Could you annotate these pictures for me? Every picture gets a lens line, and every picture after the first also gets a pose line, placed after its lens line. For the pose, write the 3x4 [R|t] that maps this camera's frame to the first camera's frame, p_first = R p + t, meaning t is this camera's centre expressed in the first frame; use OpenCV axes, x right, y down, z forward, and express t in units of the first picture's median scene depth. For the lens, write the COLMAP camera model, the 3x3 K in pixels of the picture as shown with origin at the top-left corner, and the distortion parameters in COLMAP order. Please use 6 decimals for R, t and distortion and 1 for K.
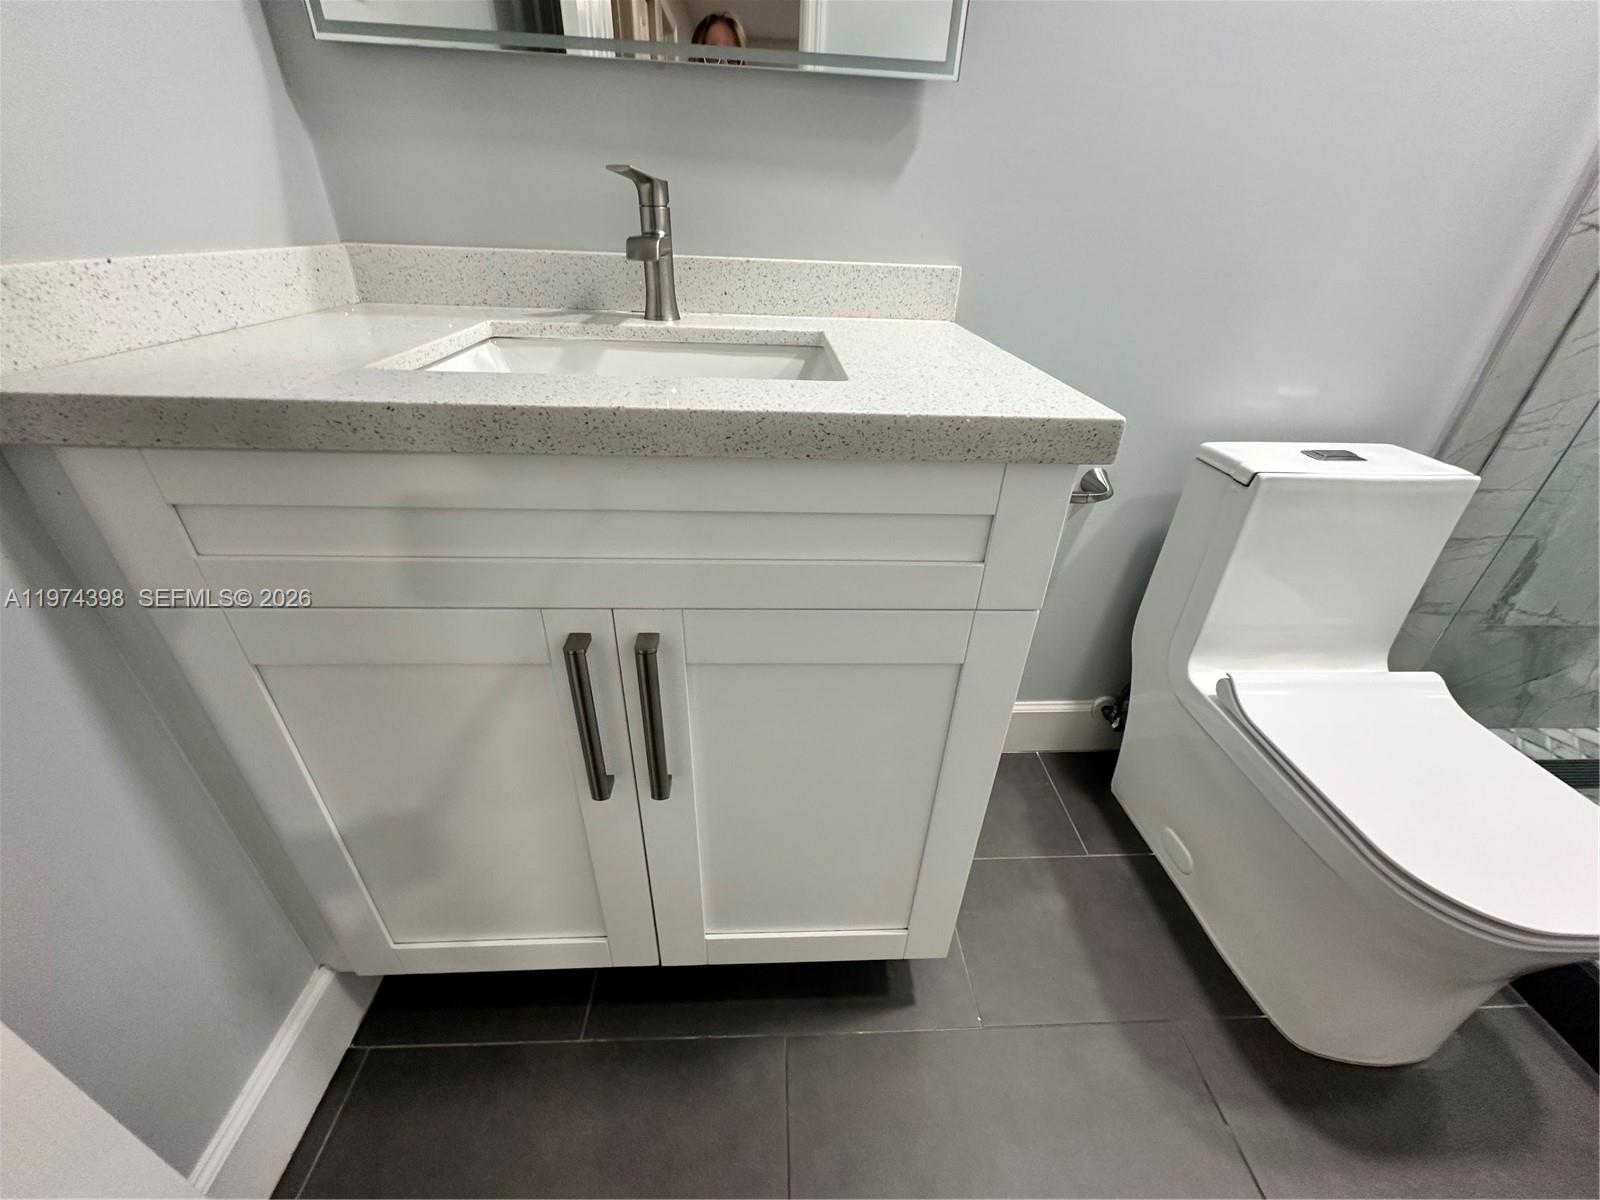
lens RADIAL K [[641.0, 0, 800.8], [0, 641.0, 595.6], [0, 0, 1]] dist [-0.005495, -0.000200]
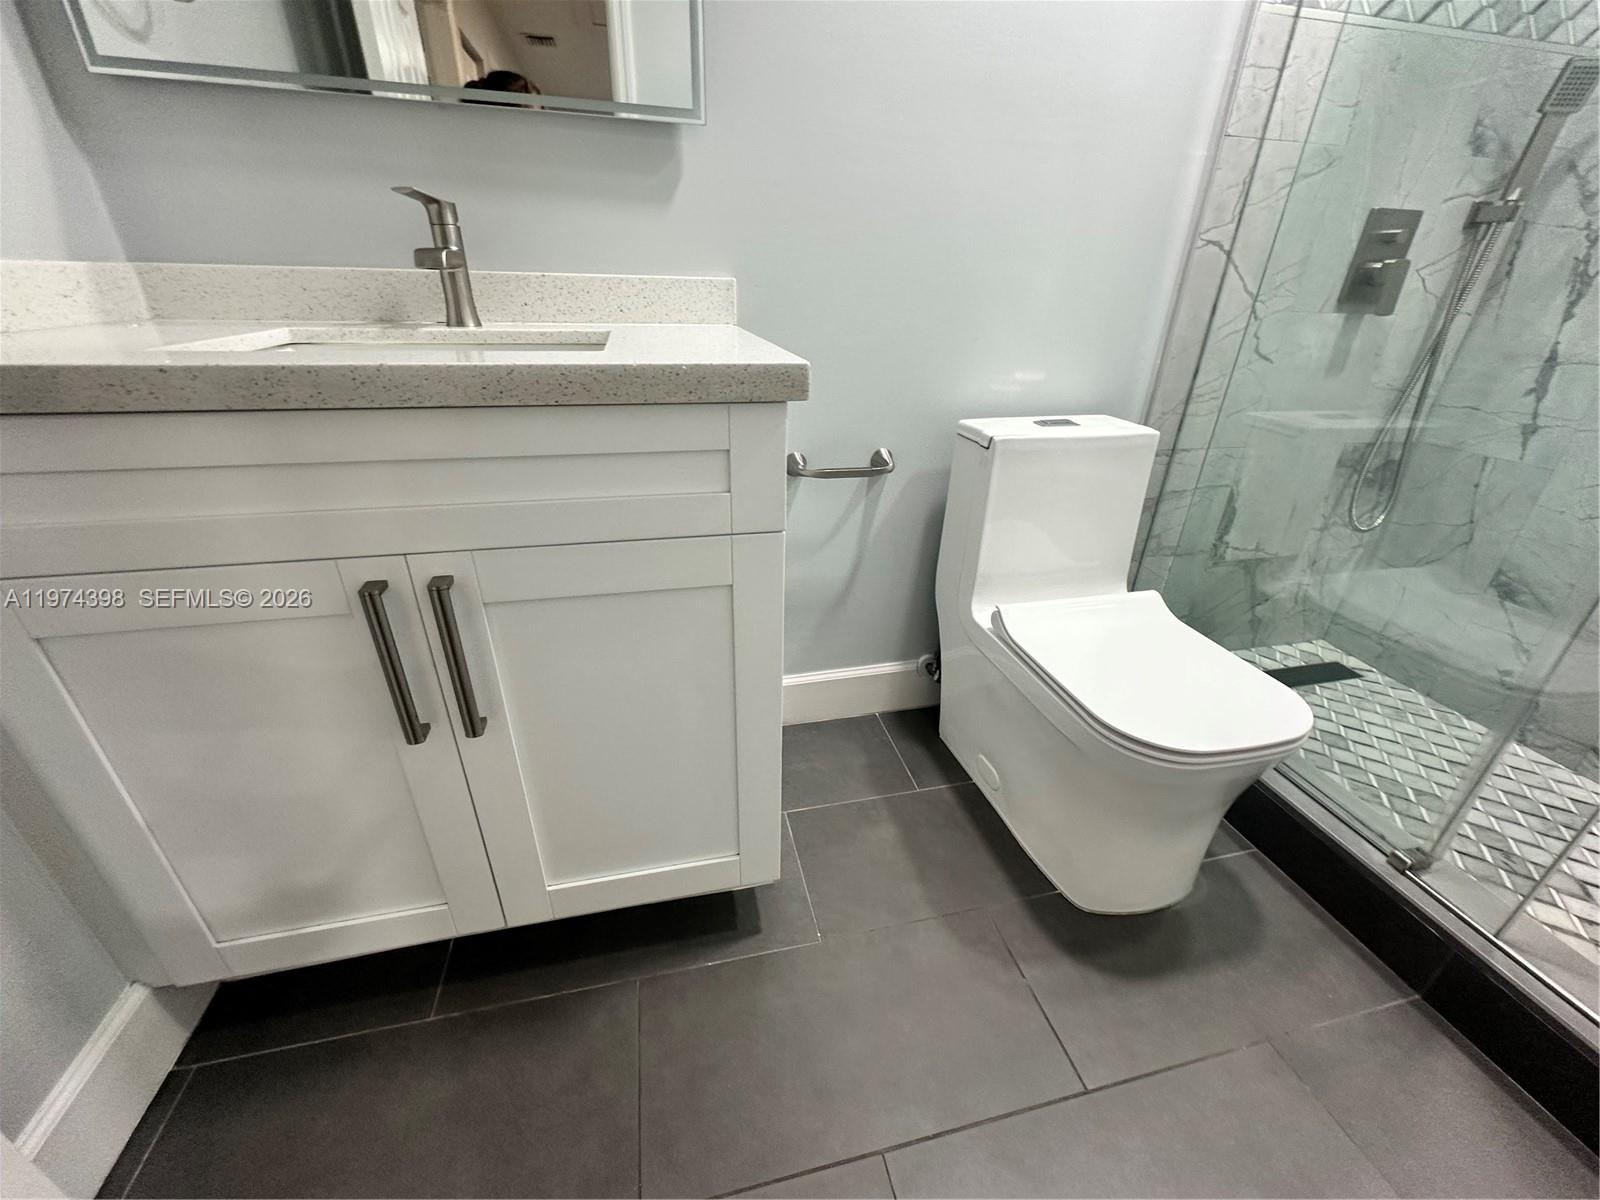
lens RADIAL K [[641.0, 0, 802.8], [0, 641.0, 595.8], [0, 0, 1]] dist [-0.005495, -0.000200]
pose [[0.982920, -0.090968, 0.159976, 0.137023], [0.101183, 0.993240, -0.056893, 0.150155], [-0.153719, 0.072108, 0.985480, -0.139495]]
